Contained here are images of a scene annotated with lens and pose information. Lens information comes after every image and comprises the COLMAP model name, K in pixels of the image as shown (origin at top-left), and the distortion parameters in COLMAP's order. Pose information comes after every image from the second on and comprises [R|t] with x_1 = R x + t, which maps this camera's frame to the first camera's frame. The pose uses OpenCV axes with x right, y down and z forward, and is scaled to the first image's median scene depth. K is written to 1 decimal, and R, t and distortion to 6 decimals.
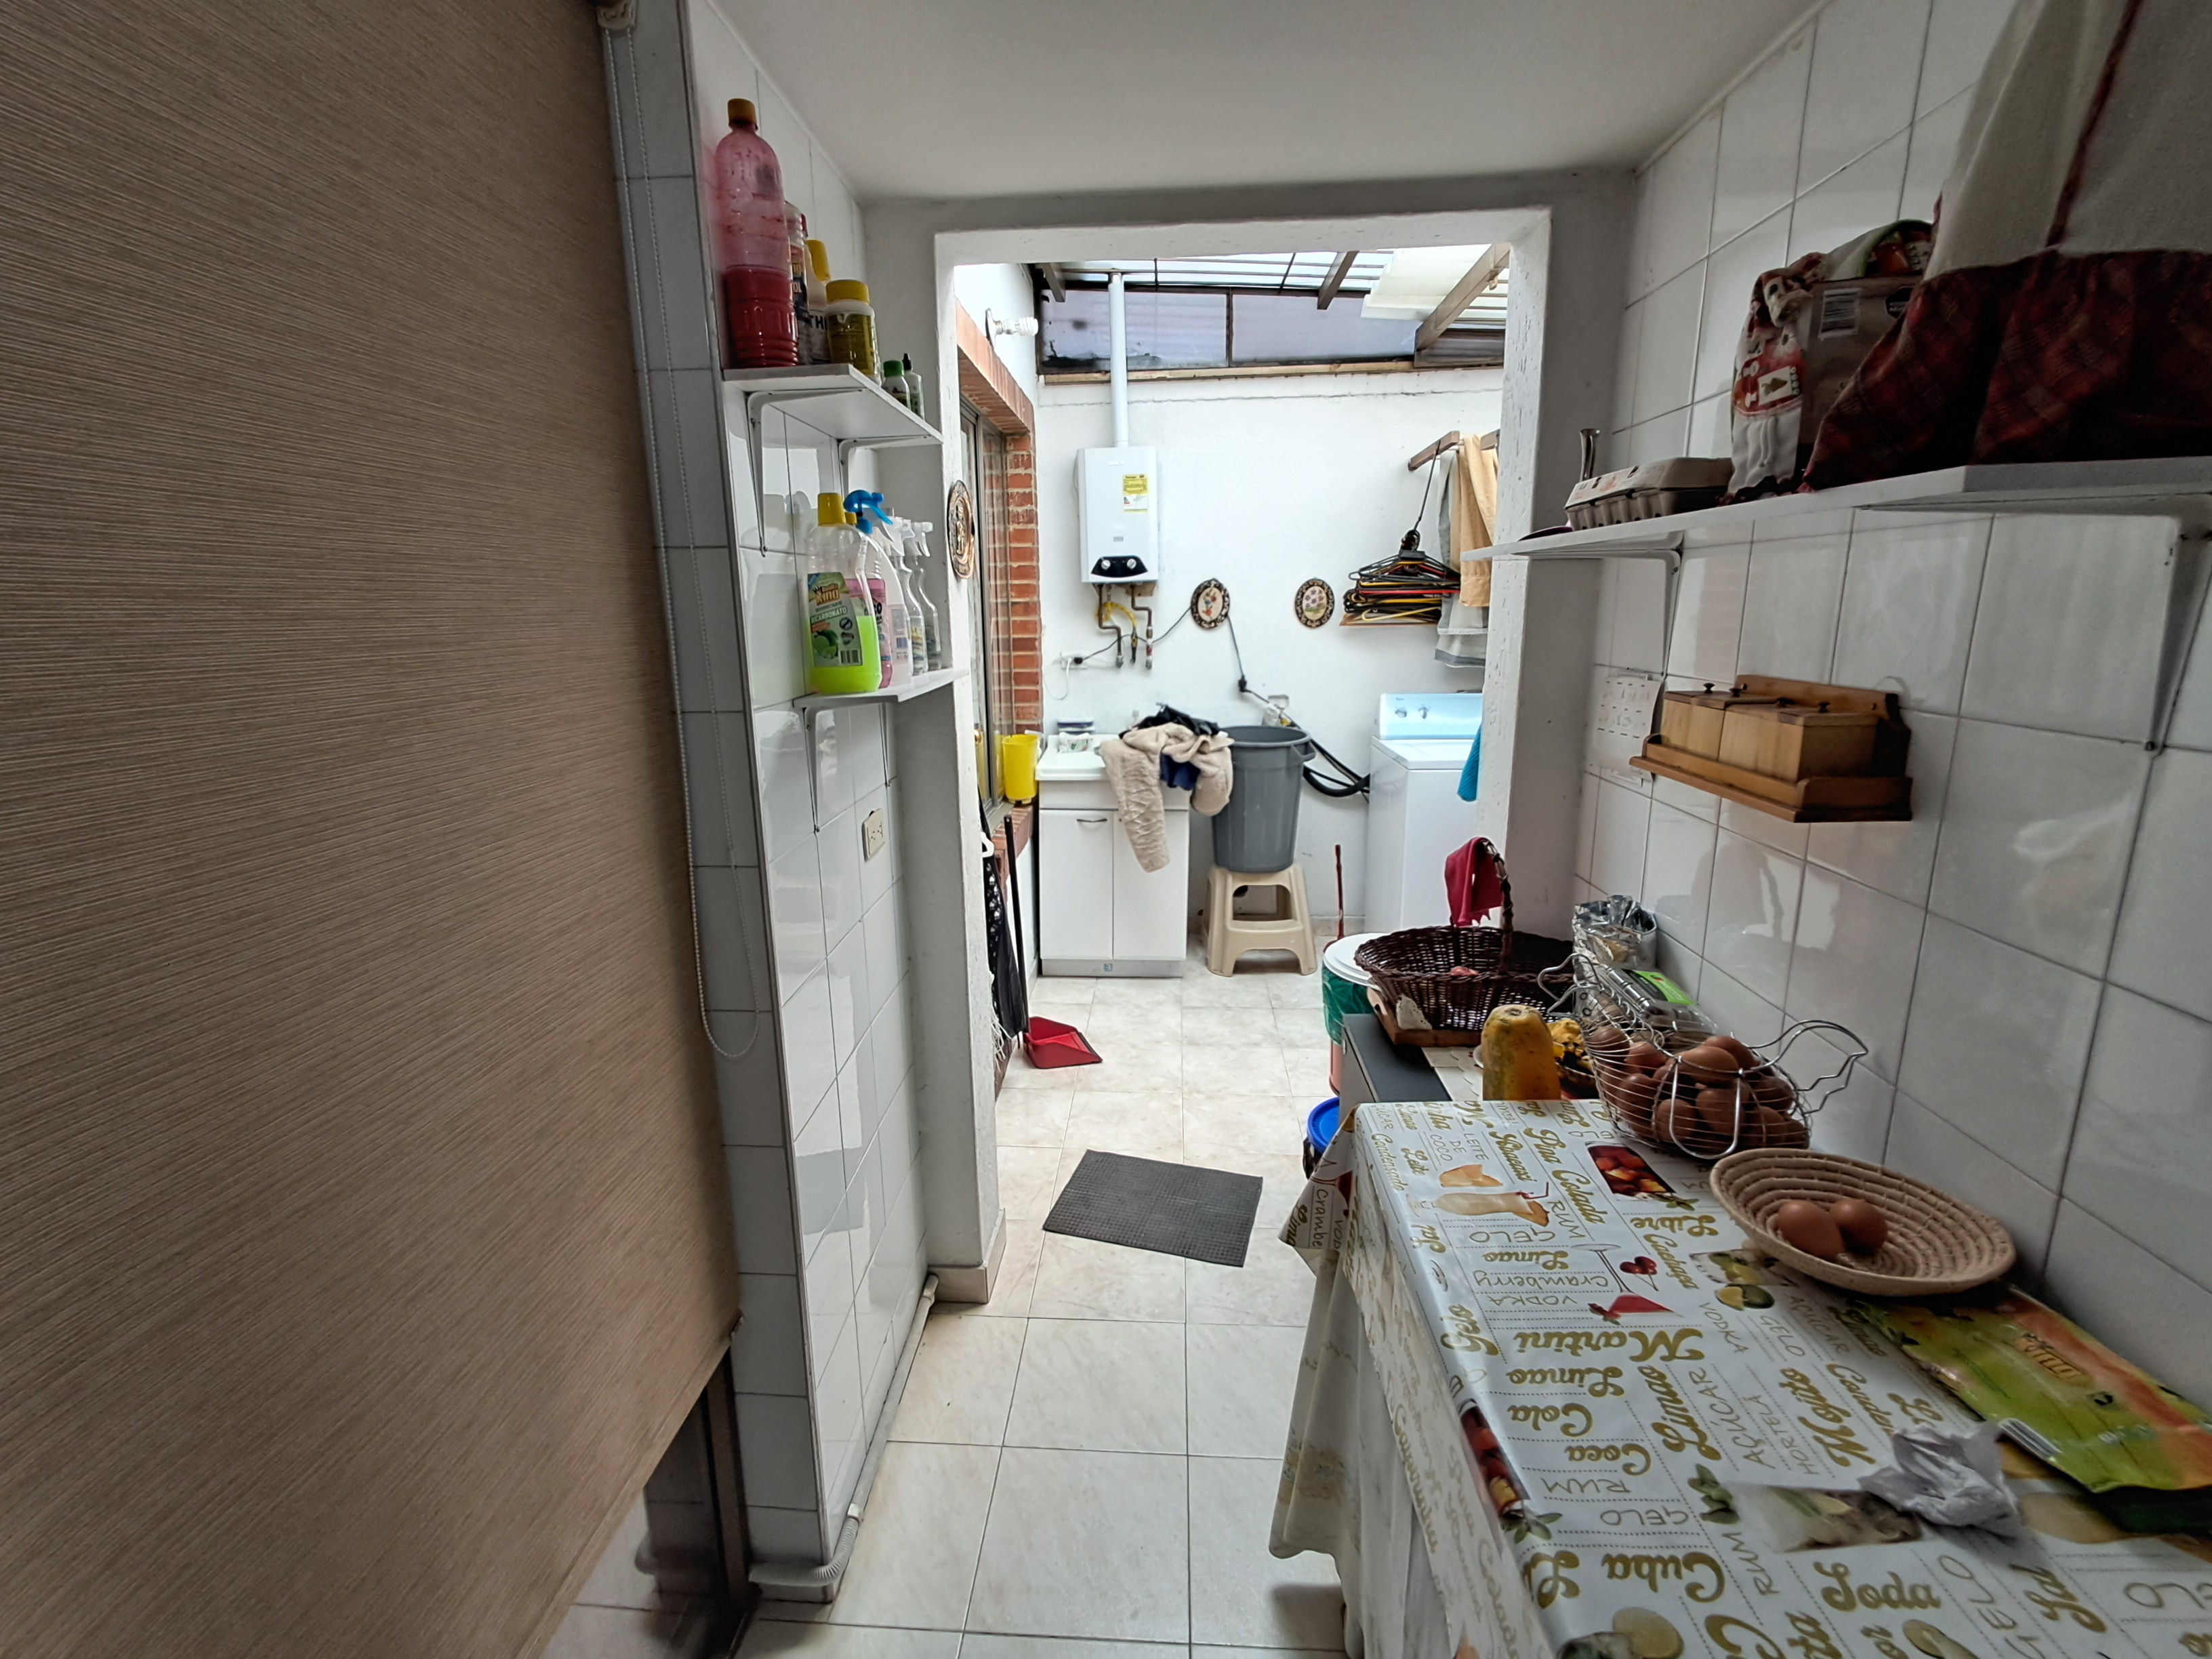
lens RADIAL K [[1008.1, 0, 1106.0], [0, 1008.1, 829.5], [0, 0, 1]] dist [-0.003147, -0.000021]
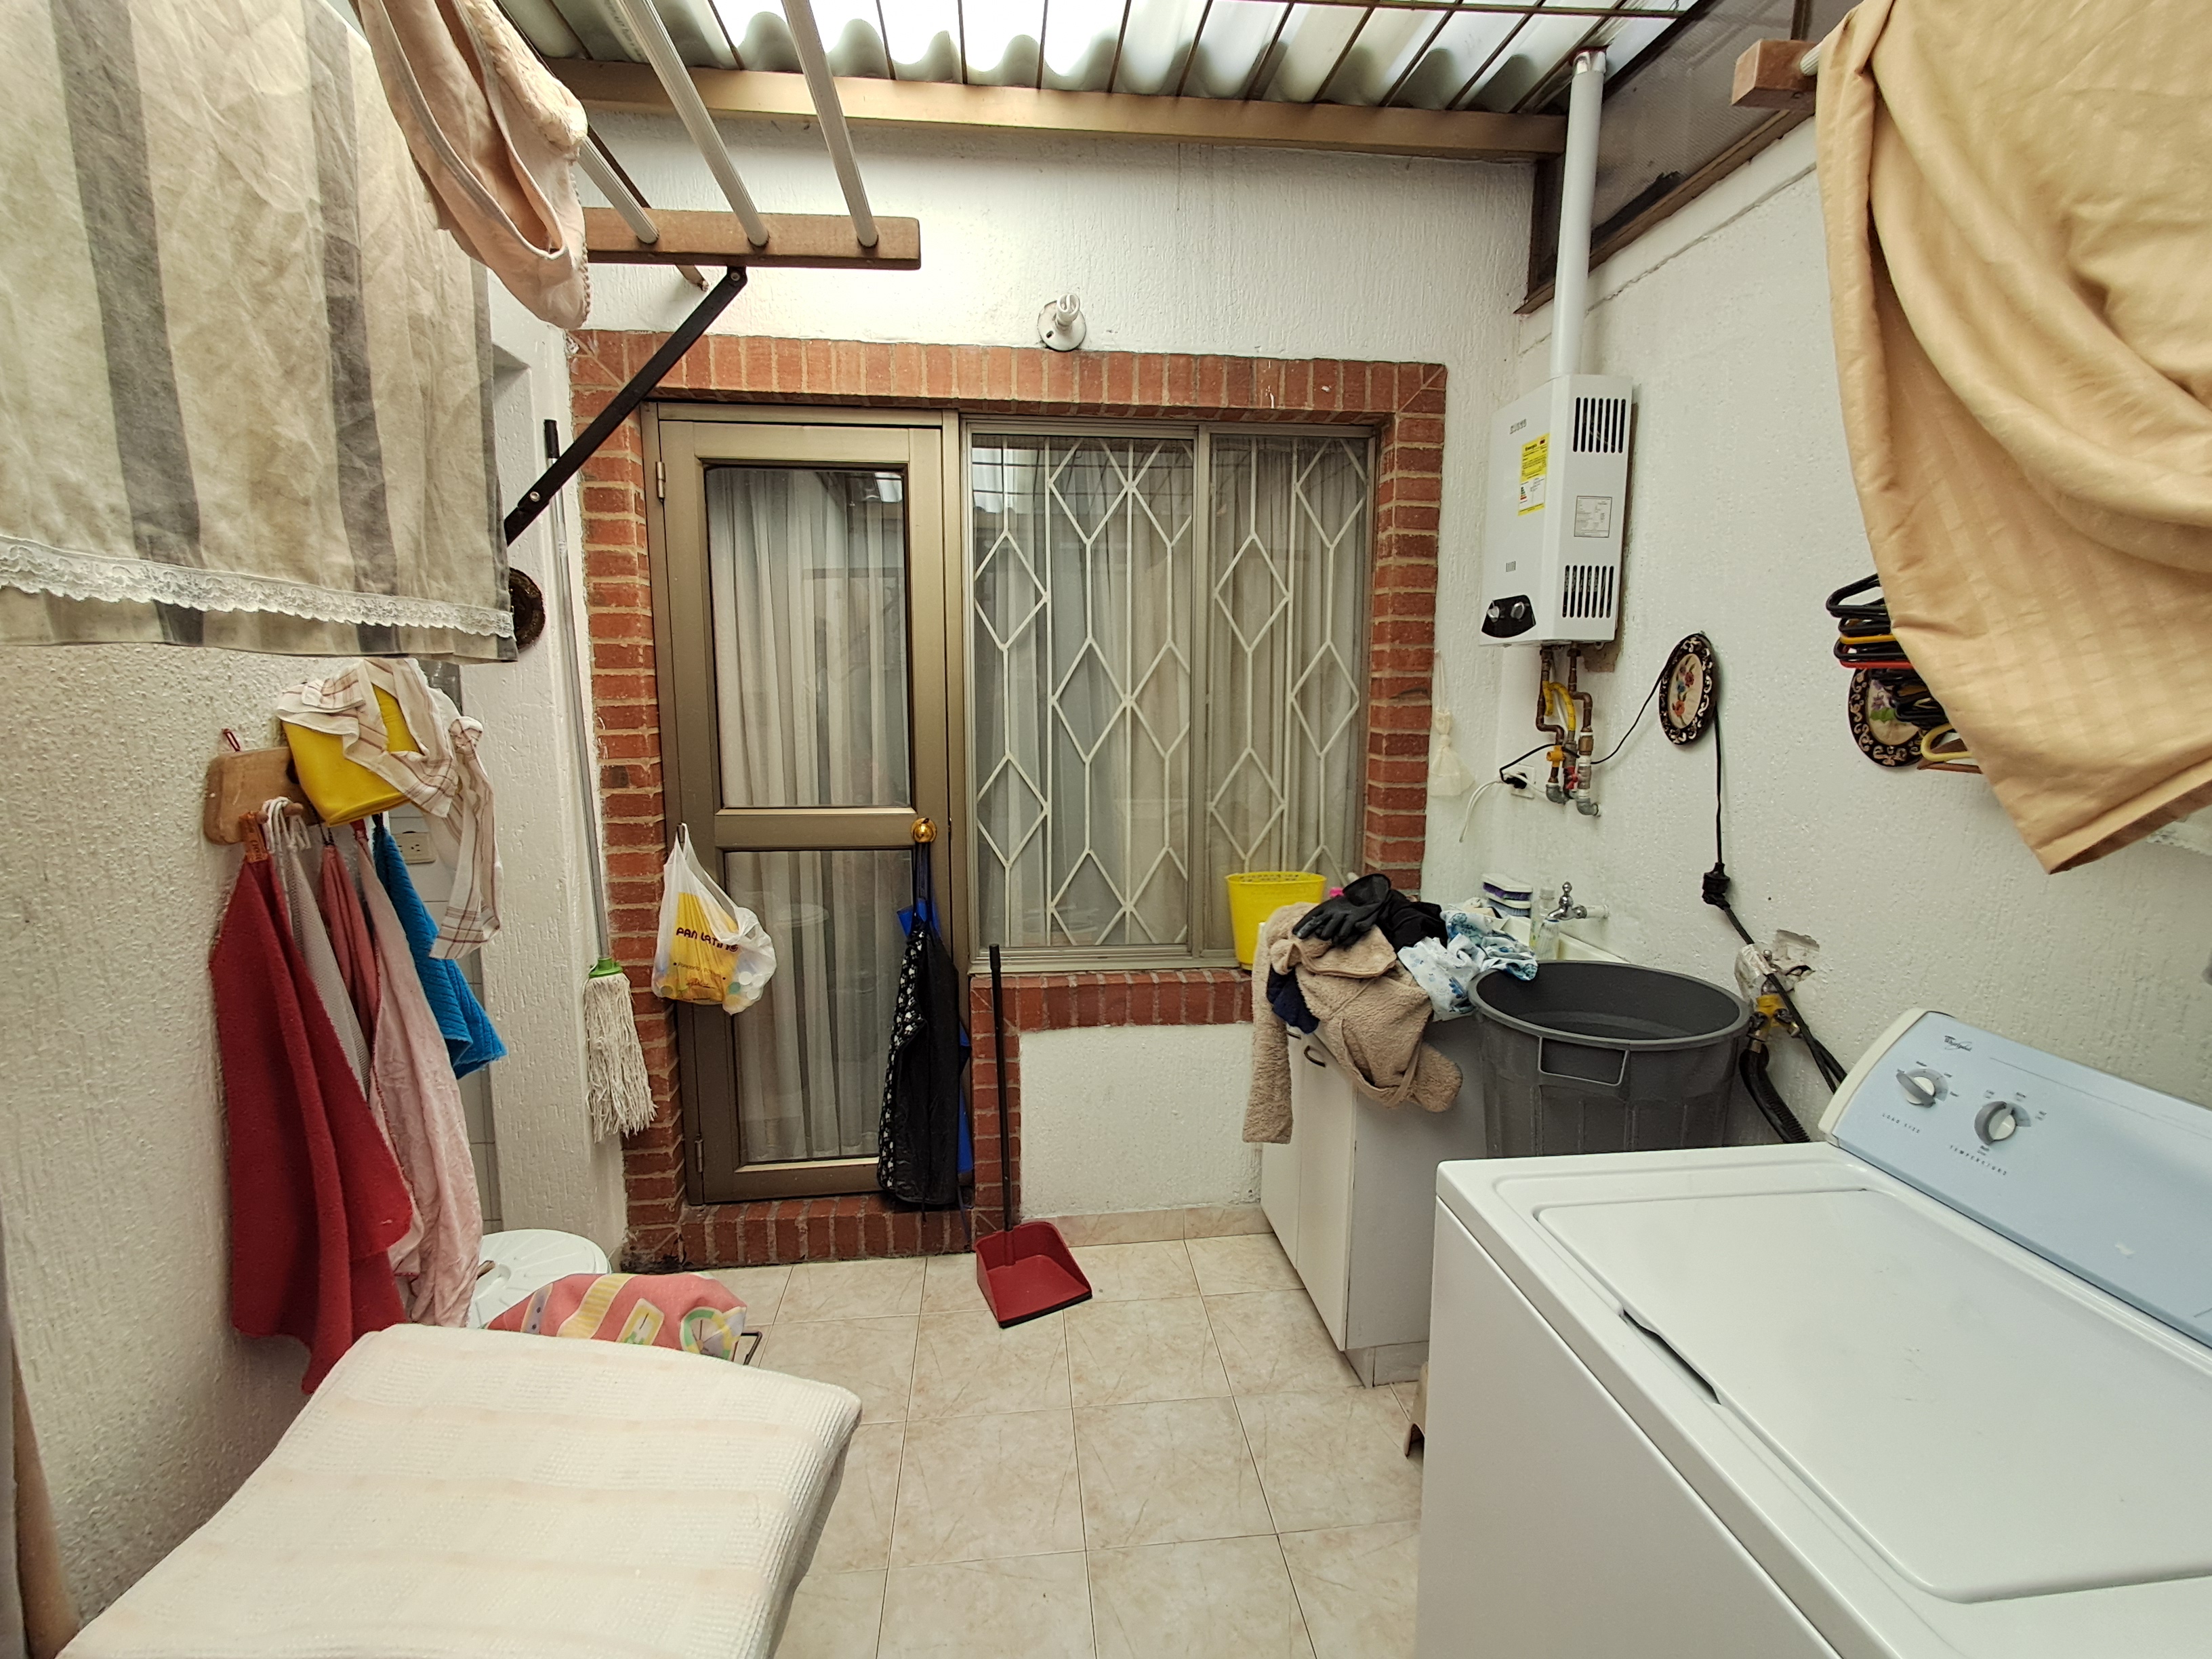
lens RADIAL K [[1006.1, 0, 1106.0], [0, 1006.1, 829.5], [0, 0, 1]] dist [0.042248, 0.000459]
pose [[0.162863, 0.163257, -0.973048, 0.513711], [-0.219754, 0.967445, 0.125535, -0.168362], [0.961865, 0.193386, 0.193437, 0.694854]]
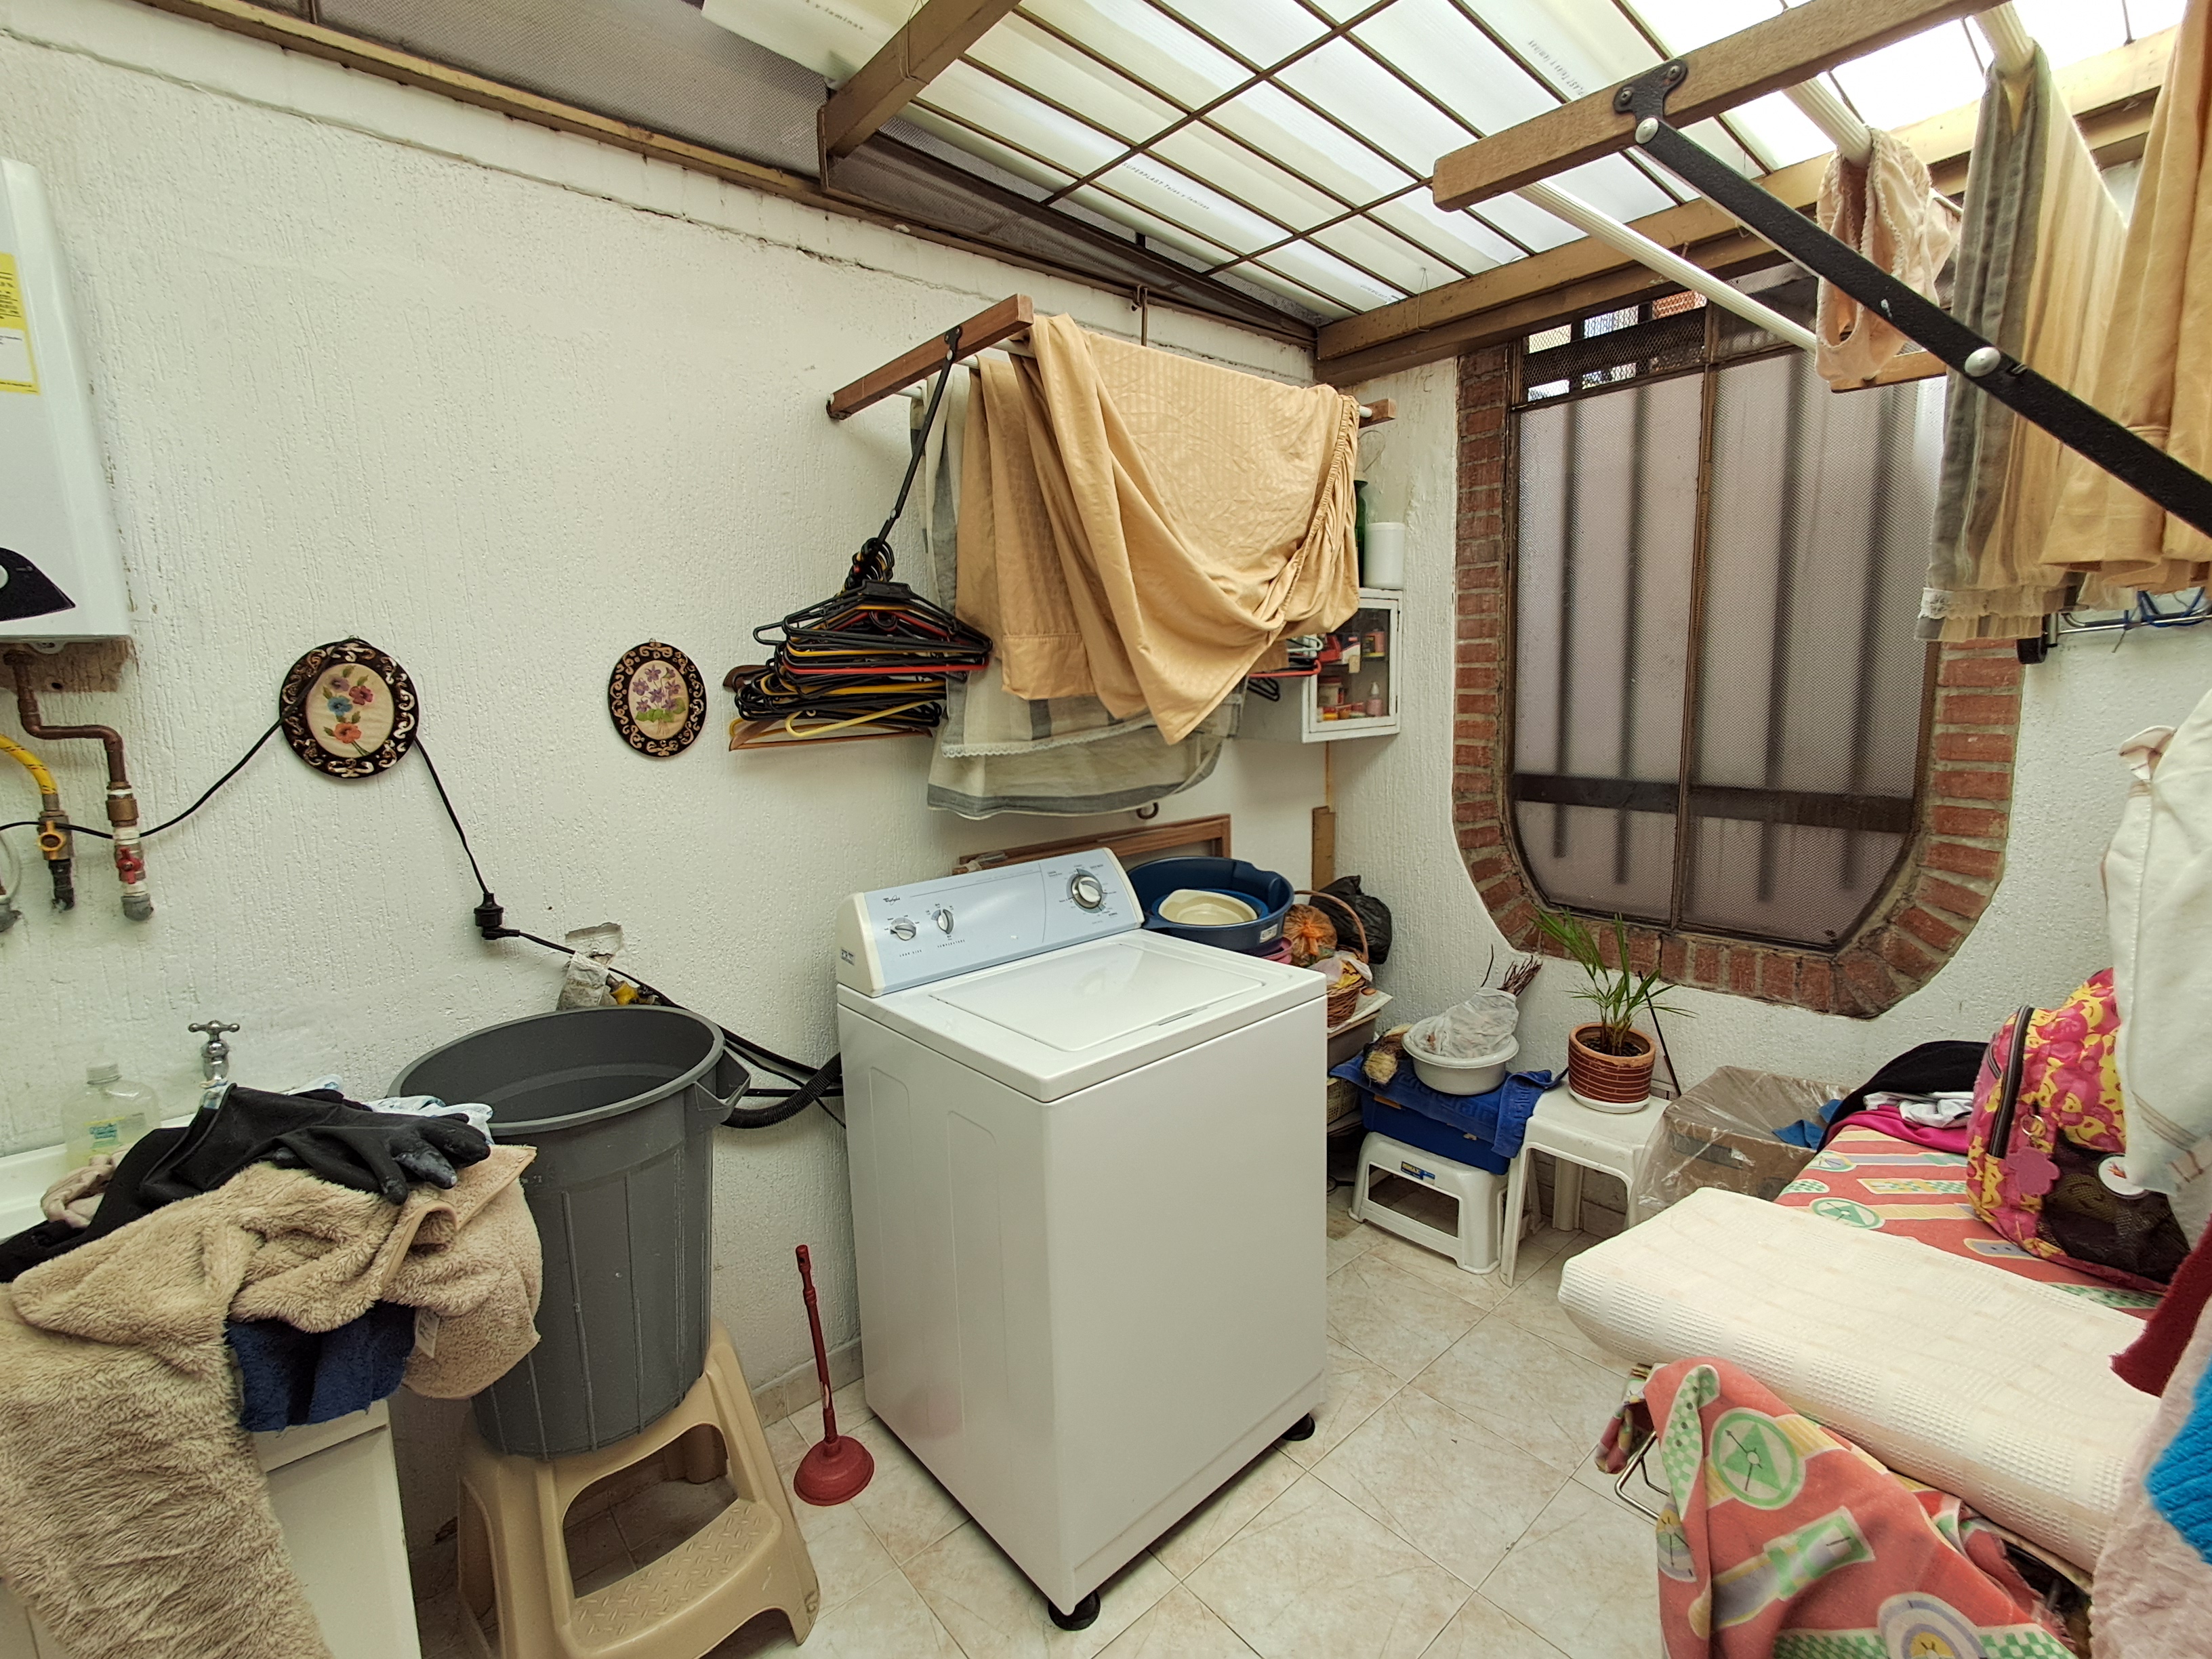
lens RADIAL K [[1008.1, 0, 1106.0], [0, 1008.1, 829.5], [0, 0, 1]] dist [-0.003147, -0.000021]
pose [[0.712631, -0.113239, 0.692339, 0.044944], [0.170731, 0.985210, -0.014594, -0.135842], [-0.680447, 0.128603, 0.721425, 0.588273]]
